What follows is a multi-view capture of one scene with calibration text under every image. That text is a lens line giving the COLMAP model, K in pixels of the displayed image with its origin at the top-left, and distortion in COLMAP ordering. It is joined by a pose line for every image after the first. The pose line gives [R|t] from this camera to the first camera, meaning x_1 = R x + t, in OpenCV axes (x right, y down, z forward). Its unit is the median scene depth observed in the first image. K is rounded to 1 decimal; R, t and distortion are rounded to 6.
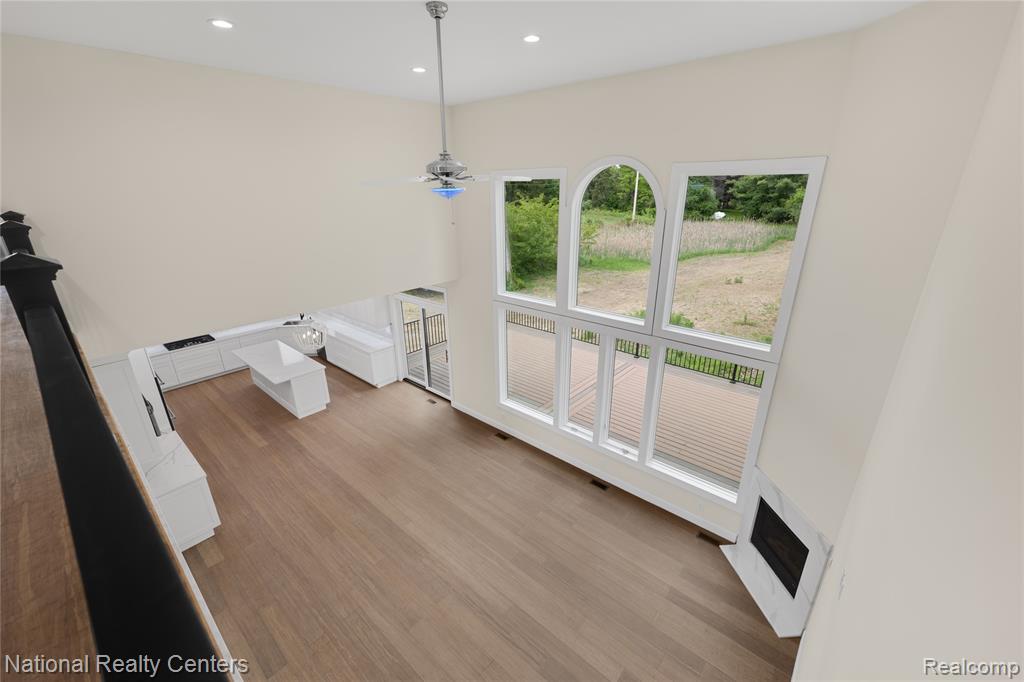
lens RADIAL K [[418.7, 0, 507.4], [0, 418.7, 341.0], [0, 0, 1]] dist [0.001717, -0.001094]
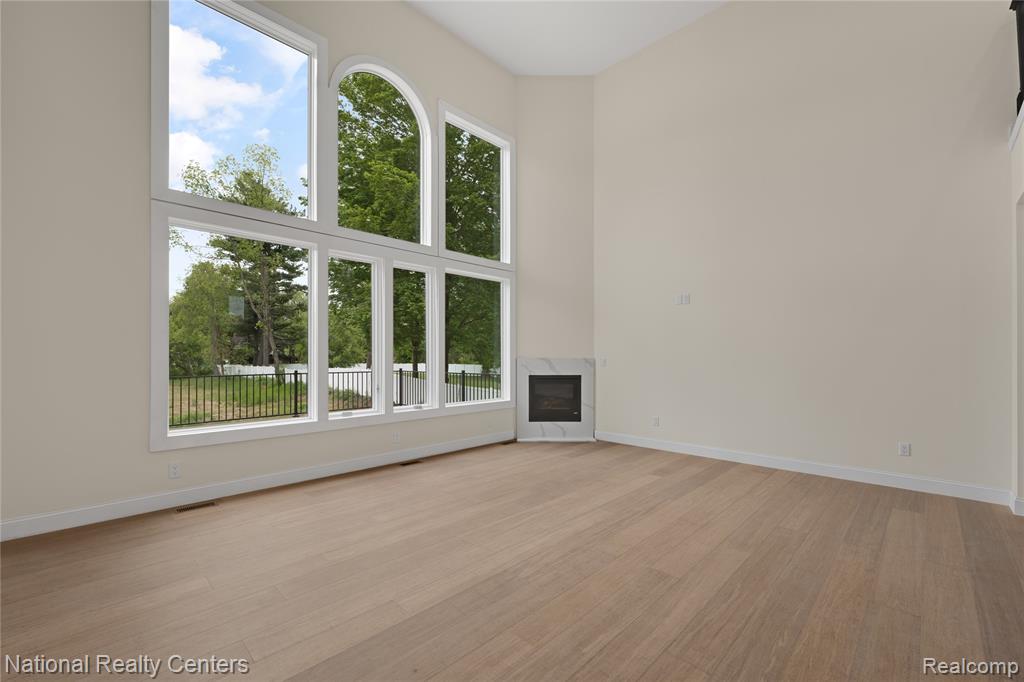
lens RADIAL K [[418.7, 0, 514.1], [0, 418.7, 344.7], [0, 0, 1]] dist [0.001717, -0.001094]
pose [[0.059093, 0.022669, 0.997995, -0.722608], [0.345688, 0.937420, -0.041761, 0.326438], [-0.936487, 0.347463, 0.047558, 0.974903]]
